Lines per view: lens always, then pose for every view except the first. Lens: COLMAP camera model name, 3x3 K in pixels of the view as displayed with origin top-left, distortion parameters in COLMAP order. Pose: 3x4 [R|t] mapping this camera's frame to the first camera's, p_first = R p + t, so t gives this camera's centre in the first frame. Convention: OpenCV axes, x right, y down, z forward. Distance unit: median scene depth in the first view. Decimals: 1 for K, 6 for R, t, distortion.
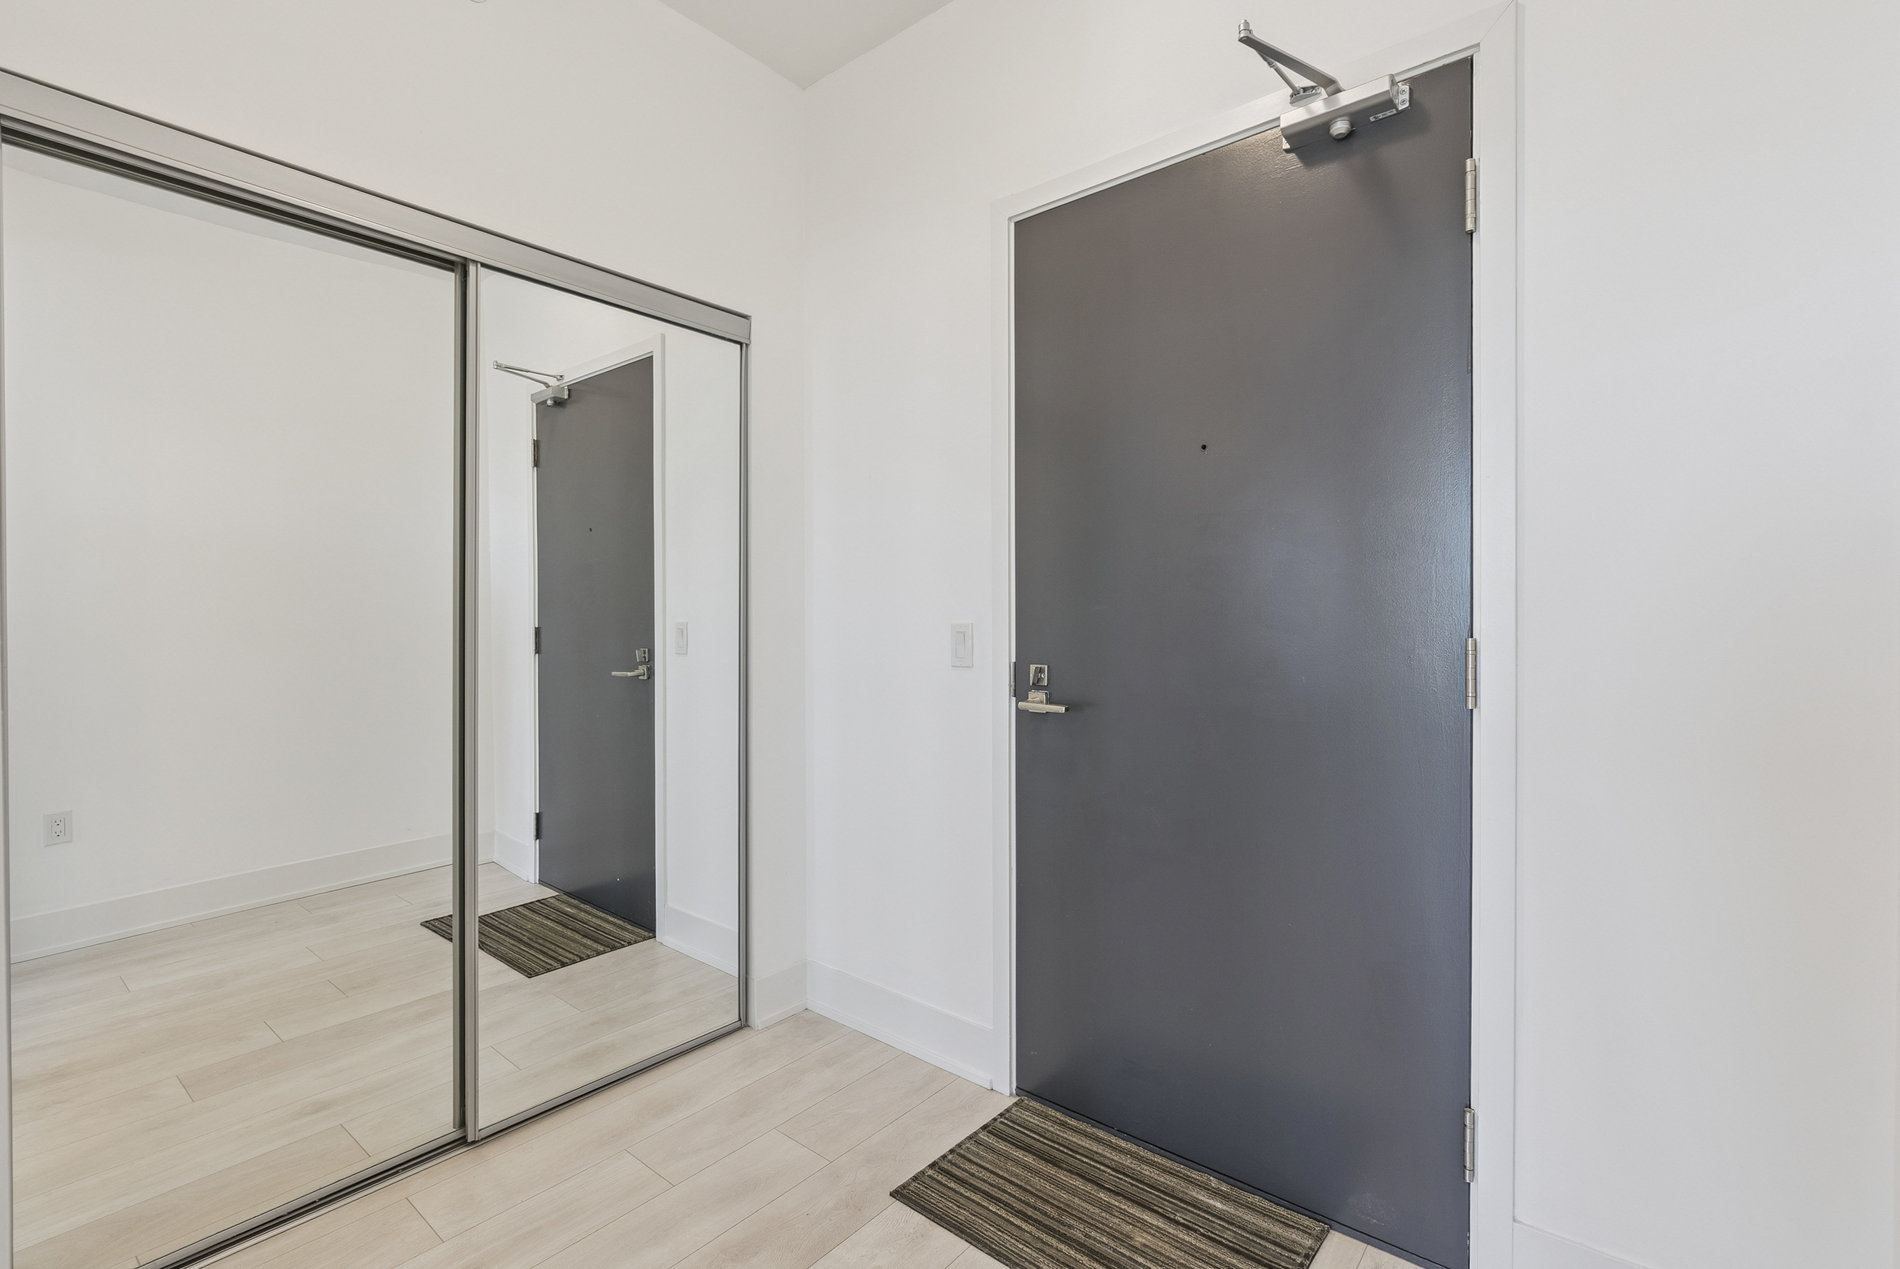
lens RADIAL K [[866.2, 0, 949.9], [0, 866.2, 628.0], [0, 0, 1]] dist [-0.003688, 0.005685]
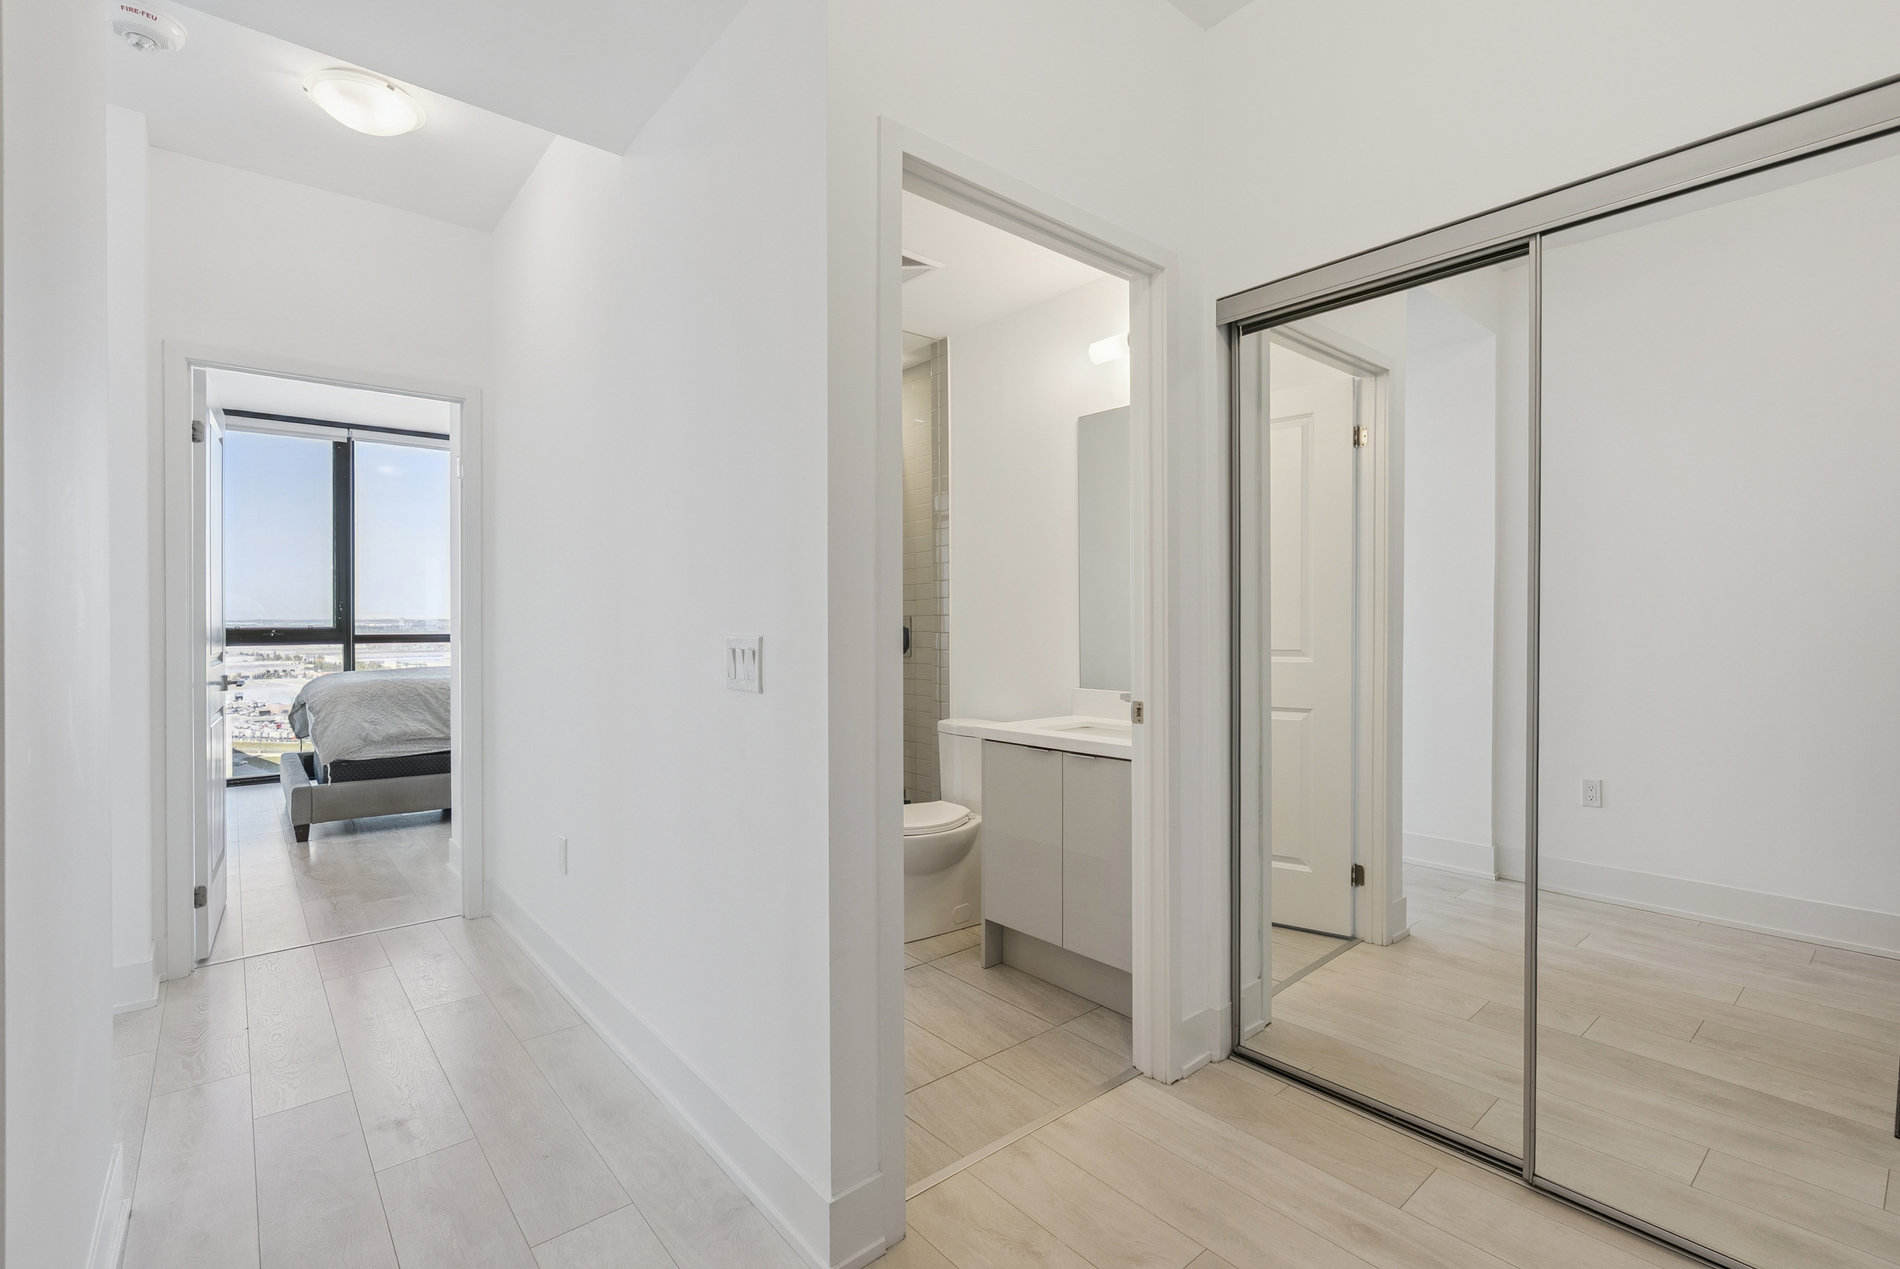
lens RADIAL K [[866.2, 0, 949.9], [0, 866.2, 628.0], [0, 0, 1]] dist [-0.003688, 0.005685]
pose [[-0.194042, 0.003575, -0.980987, 0.479694], [-0.006524, 0.999967, 0.004935, -0.003082], [0.980971, 0.007358, -0.194012, 0.565113]]
